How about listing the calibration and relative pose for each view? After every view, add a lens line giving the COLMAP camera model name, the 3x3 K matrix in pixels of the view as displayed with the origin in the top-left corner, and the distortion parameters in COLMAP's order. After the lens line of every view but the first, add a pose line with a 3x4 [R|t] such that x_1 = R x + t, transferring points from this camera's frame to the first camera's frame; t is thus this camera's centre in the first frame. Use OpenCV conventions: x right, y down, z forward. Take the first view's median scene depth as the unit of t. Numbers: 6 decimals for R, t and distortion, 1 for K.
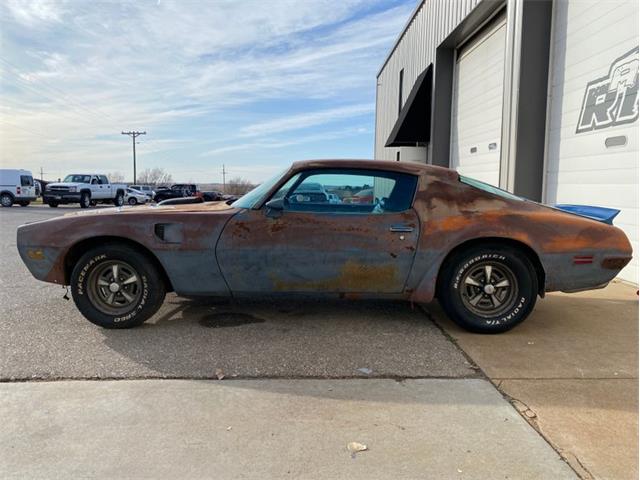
lens RADIAL K [[478.6, 0, 318.0], [0, 478.6, 235.5], [0, 0, 1]] dist [0.075287, -0.126970]
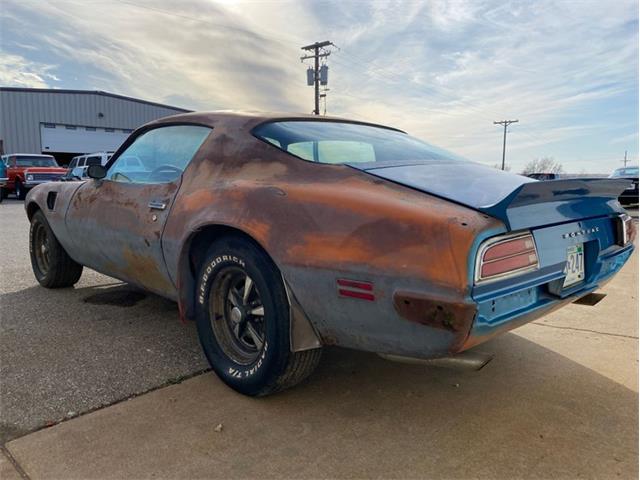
lens RADIAL K [[489.4, 0, 320.2], [0, 489.4, 230.6], [0, 0, 1]] dist [0.016148, -0.003763]
pose [[0.722709, 0.074073, -0.687172, 0.809977], [-0.070310, 0.996962, 0.033520, -0.017398], [0.687567, 0.024090, 0.725721, 0.625542]]
